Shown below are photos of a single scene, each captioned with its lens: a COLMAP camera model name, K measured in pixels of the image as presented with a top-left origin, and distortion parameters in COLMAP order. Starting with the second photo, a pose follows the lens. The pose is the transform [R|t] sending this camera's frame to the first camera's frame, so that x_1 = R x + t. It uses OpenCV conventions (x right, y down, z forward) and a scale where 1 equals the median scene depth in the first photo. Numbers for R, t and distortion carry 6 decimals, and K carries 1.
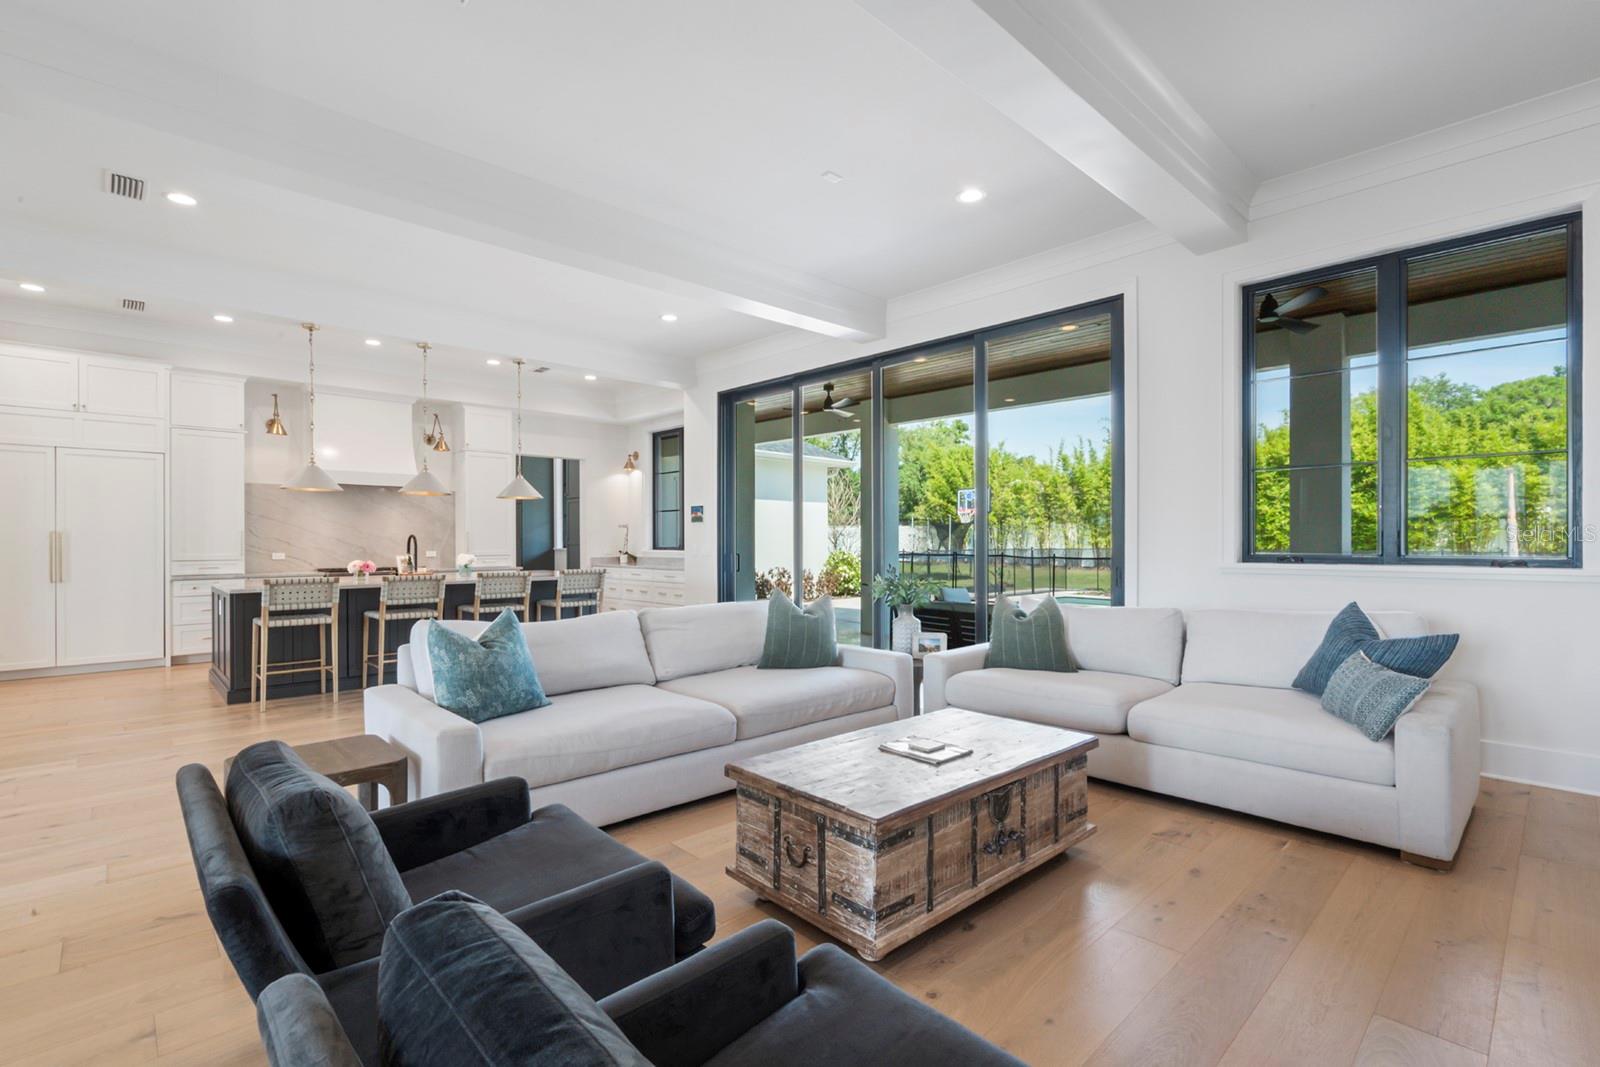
lens RADIAL K [[739.1, 0, 810.0], [0, 739.1, 541.4], [0, 0, 1]] dist [0.004094, -0.001033]
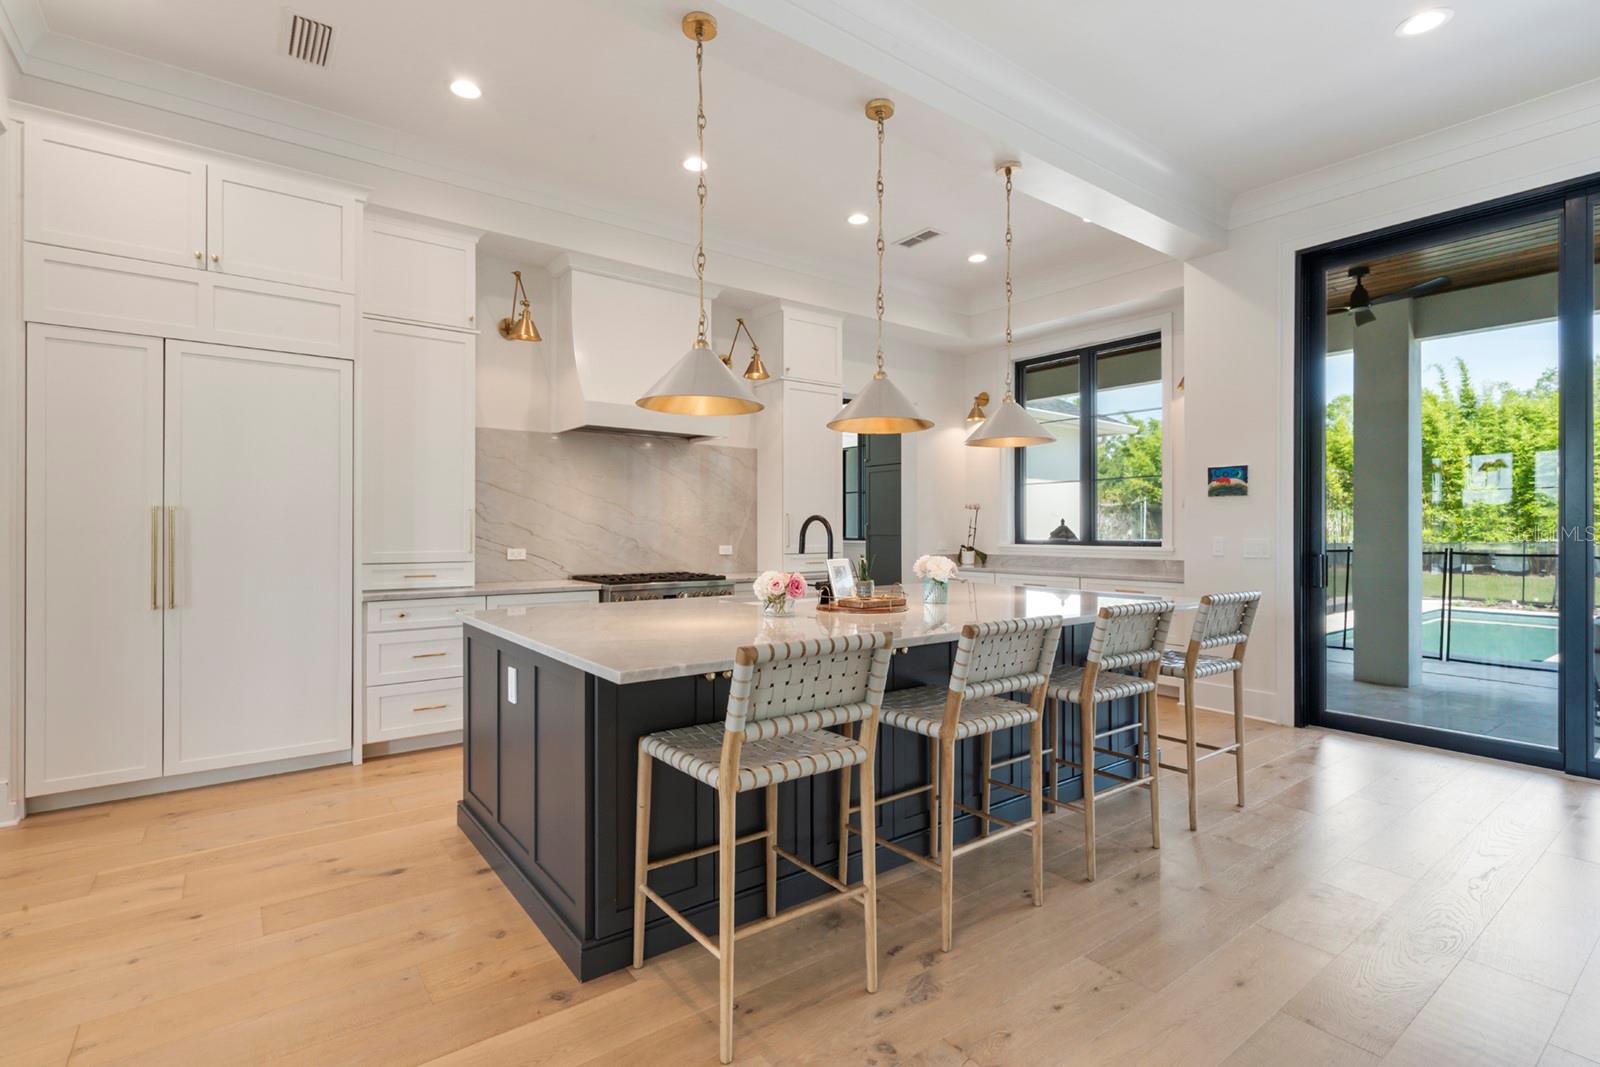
lens RADIAL K [[739.1, 0, 793.0], [0, 739.1, 529.8], [0, 0, 1]] dist [0.004094, -0.001033]
pose [[0.994179, 0.003334, -0.107694, -0.471004], [-0.003524, 0.999993, -0.001574, 0.001052], [0.107688, 0.001944, 0.994183, 0.477127]]
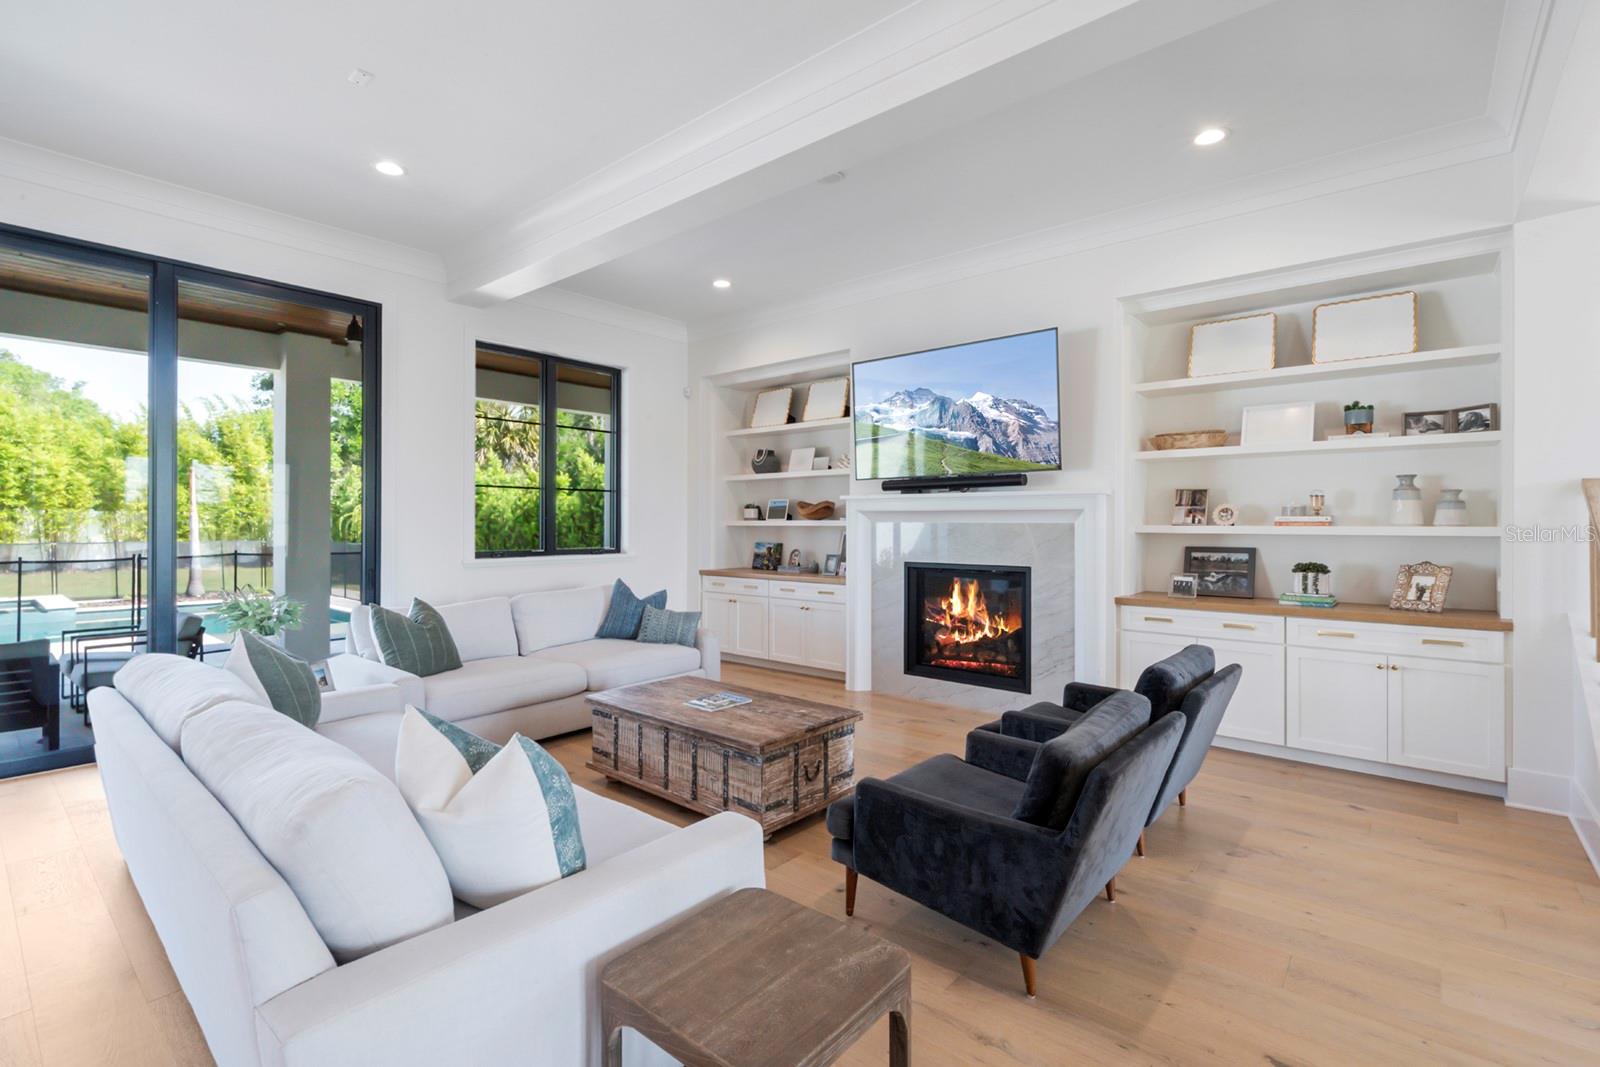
lens RADIAL K [[739.1, 0, 795.8], [0, 739.1, 519.9], [0, 0, 1]] dist [0.004094, -0.001033]
pose [[-0.110203, 0.007801, 0.993878, -0.443247], [0.000631, 0.999970, -0.007779, -0.017262], [-0.993909, -0.000230, -0.110205, 0.364190]]
